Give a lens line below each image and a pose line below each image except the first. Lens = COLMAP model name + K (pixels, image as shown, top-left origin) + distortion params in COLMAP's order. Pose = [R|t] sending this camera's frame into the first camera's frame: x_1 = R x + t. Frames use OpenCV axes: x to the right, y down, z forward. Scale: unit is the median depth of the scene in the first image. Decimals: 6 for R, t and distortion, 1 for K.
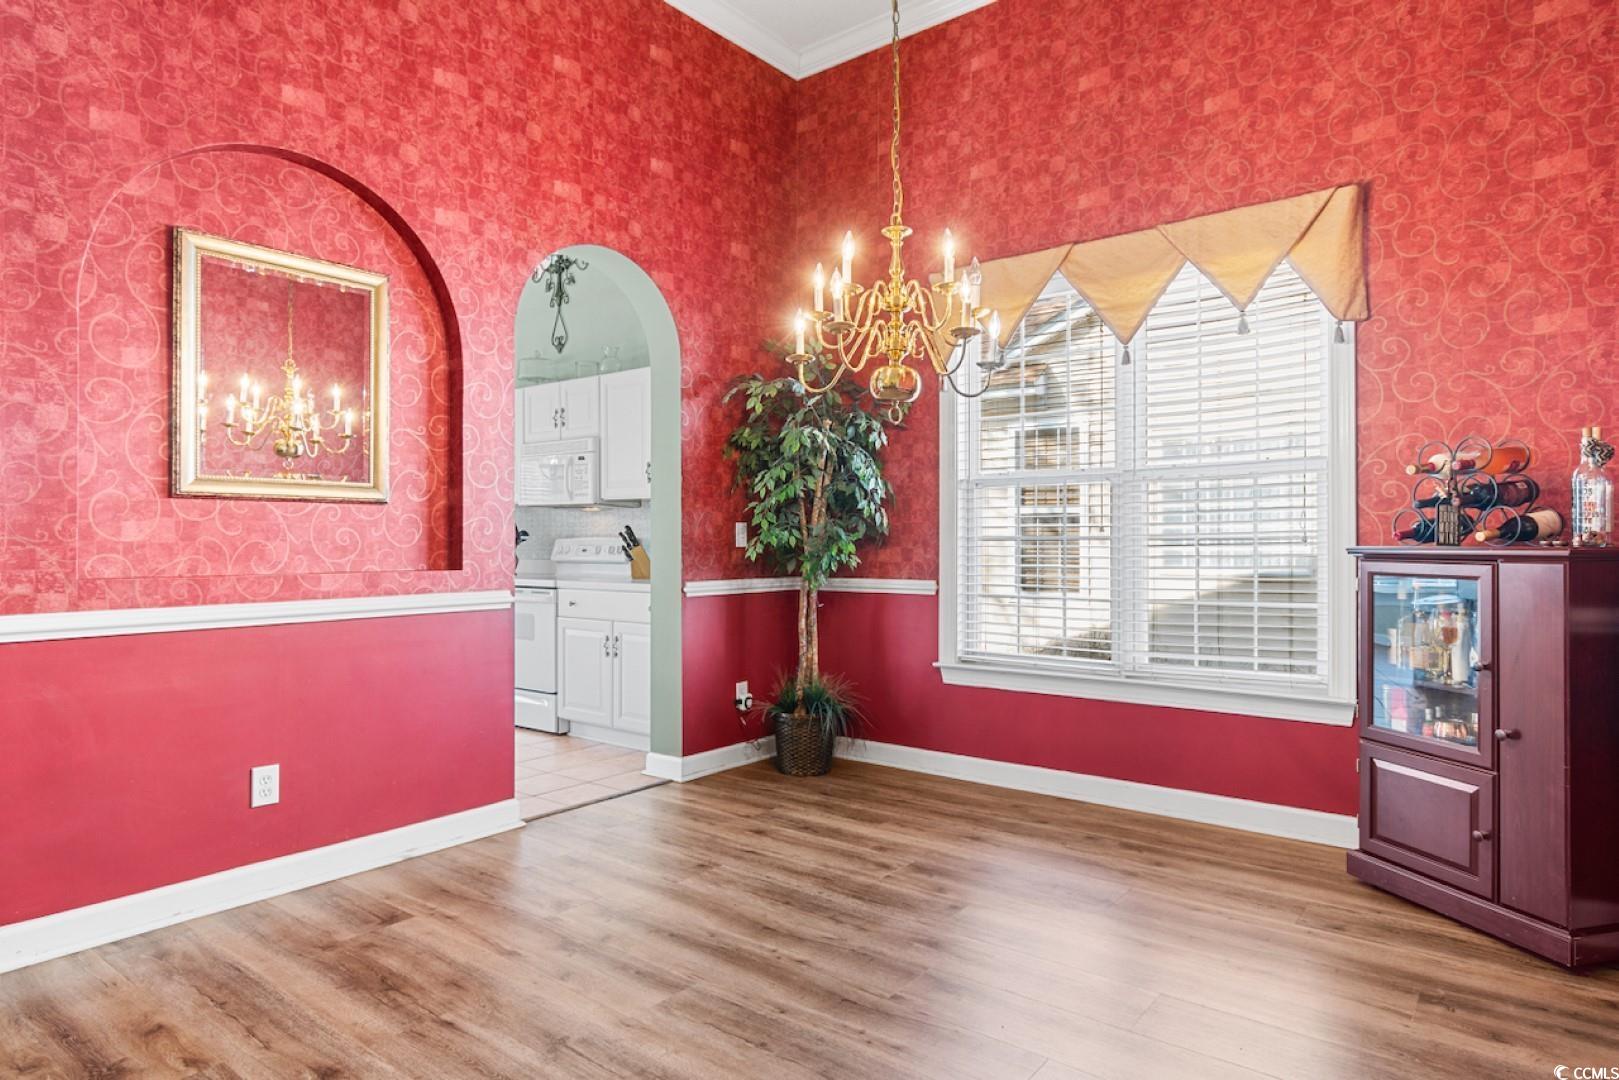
lens RADIAL K [[940.8, 0, 791.8], [0, 940.8, 543.0], [0, 0, 1]] dist [-0.003967, -0.000957]
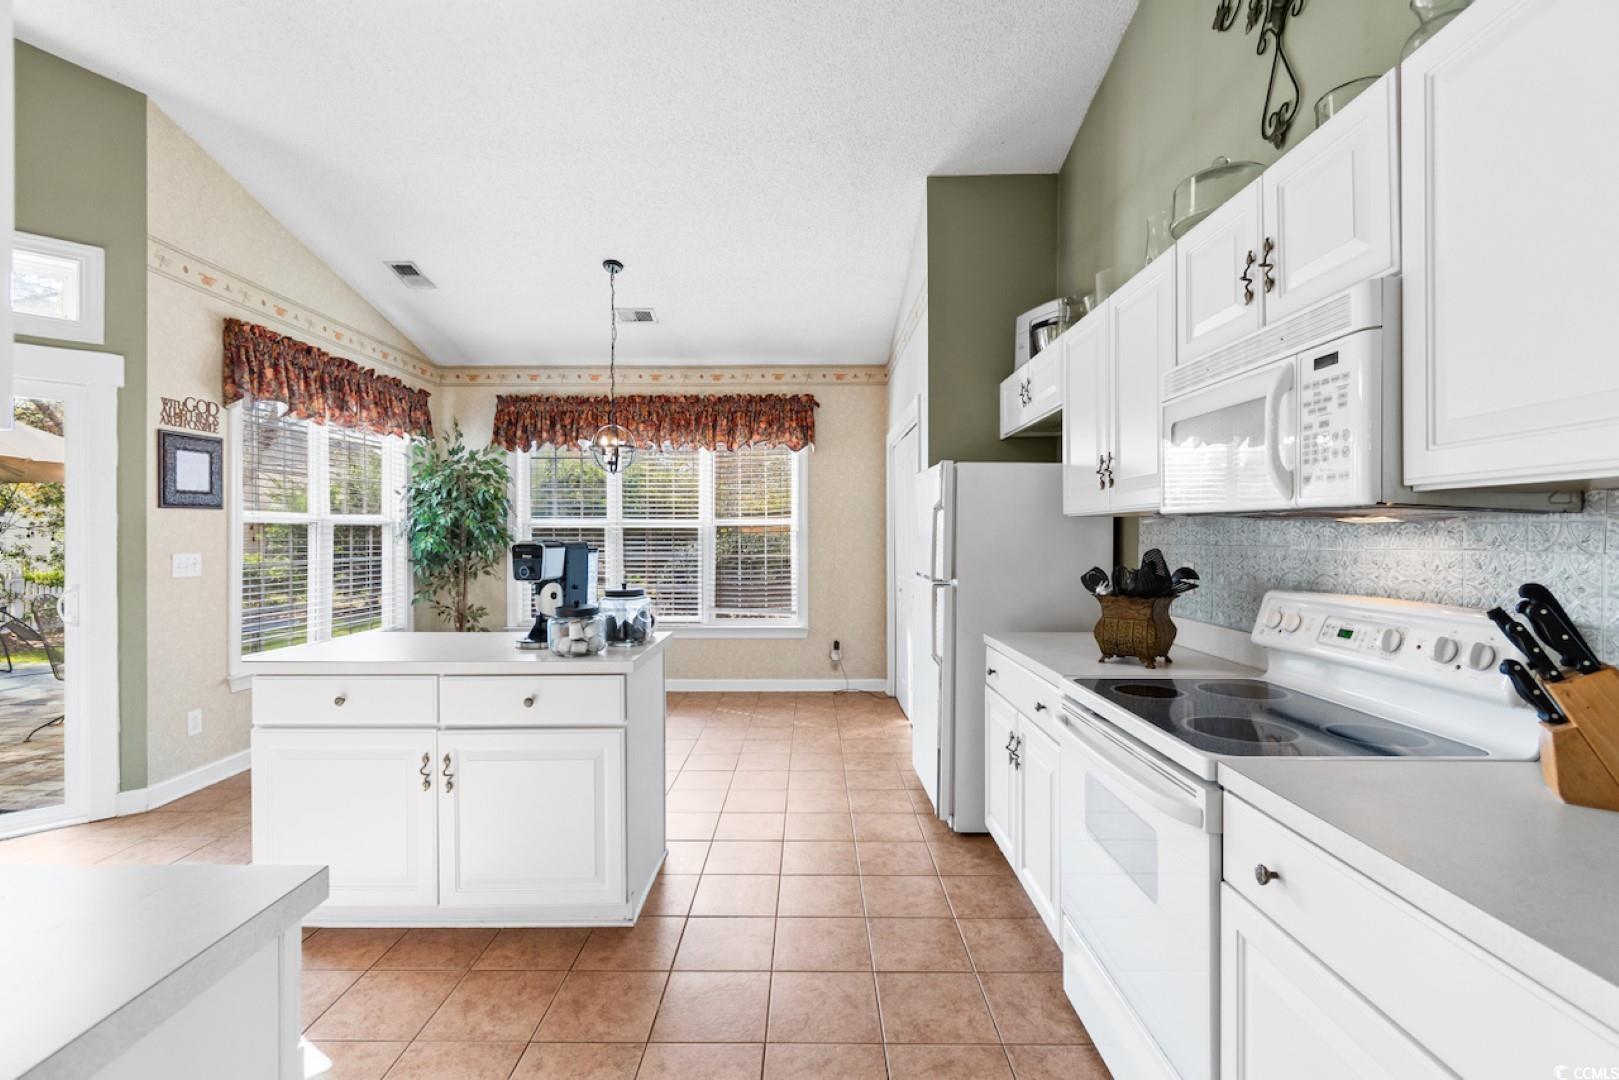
lens RADIAL K [[714.3, 0, 807.8], [0, 714.3, 539.8], [0, 0, 1]] dist [0.004084, -0.003029]
pose [[0.622008, 0.000980, -0.783010, -0.228130], [0.001232, 0.999997, 0.002230, -0.049318], [0.783010, -0.002351, 0.622005, 1.134746]]
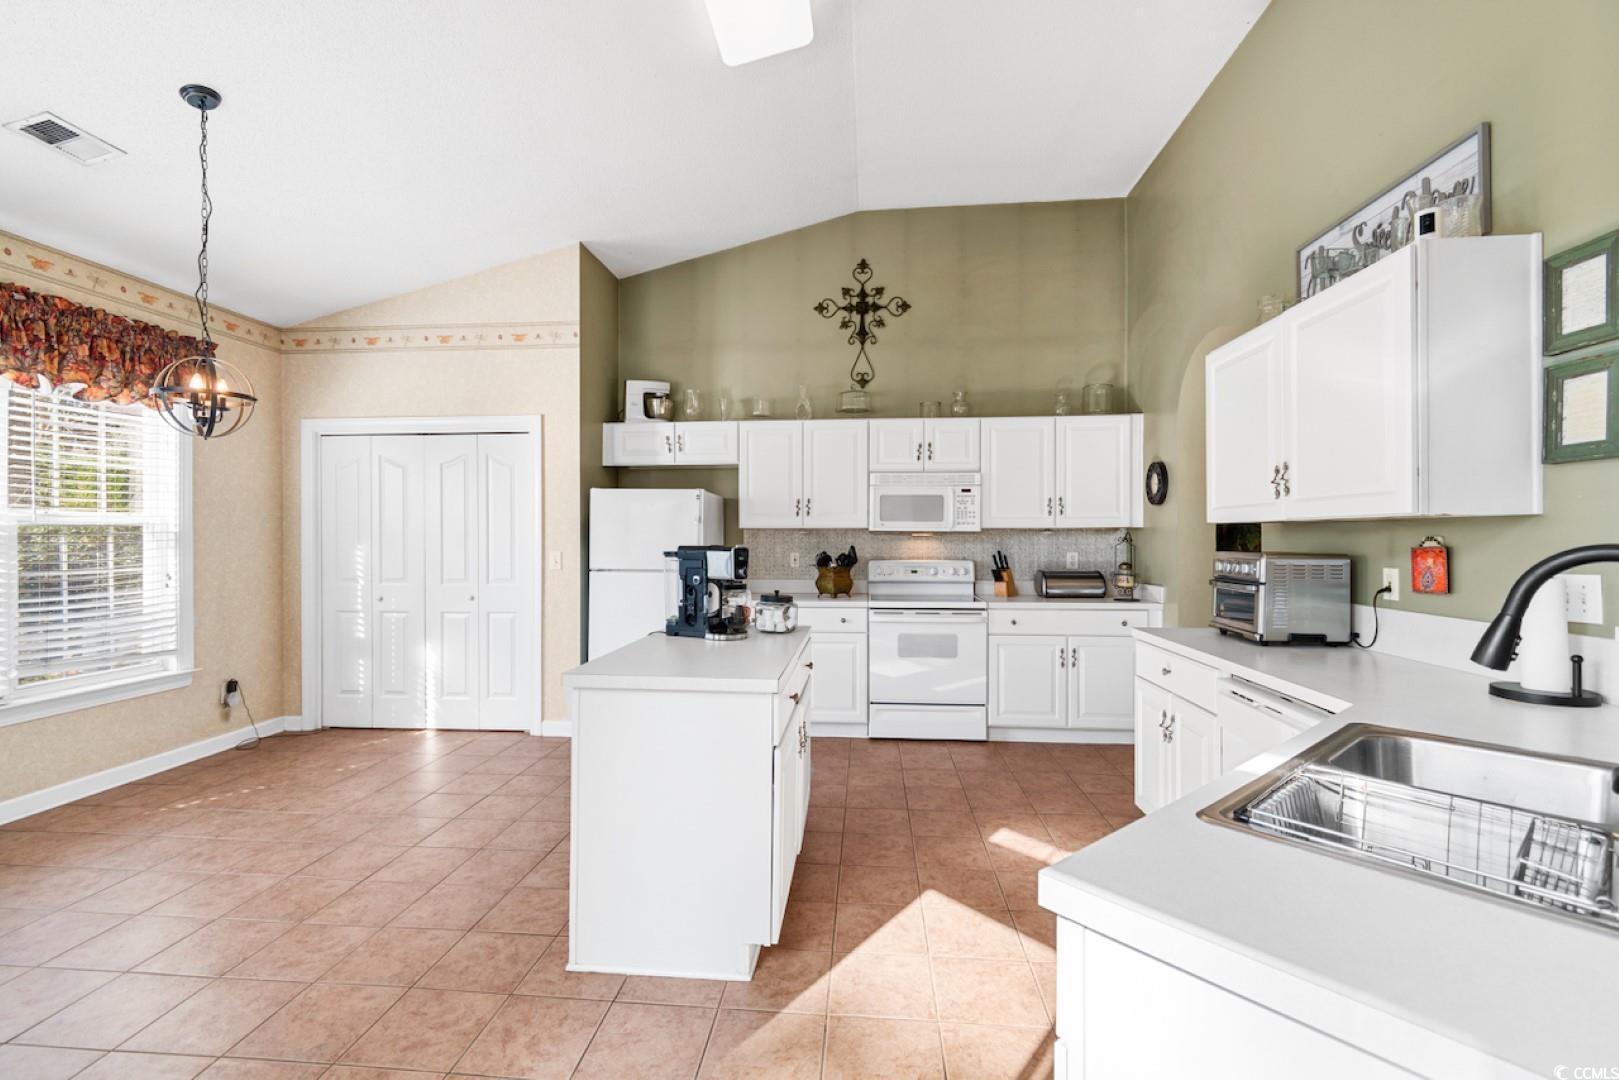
lens RADIAL K [[714.3, 0, 800.7], [0, 714.3, 539.0], [0, 0, 1]] dist [0.004084, -0.003029]
pose [[0.833442, -0.002672, 0.552600, -1.357338], [0.002565, 0.999996, 0.000967, -0.053876], [-0.552601, 0.000612, 0.833446, 0.637315]]
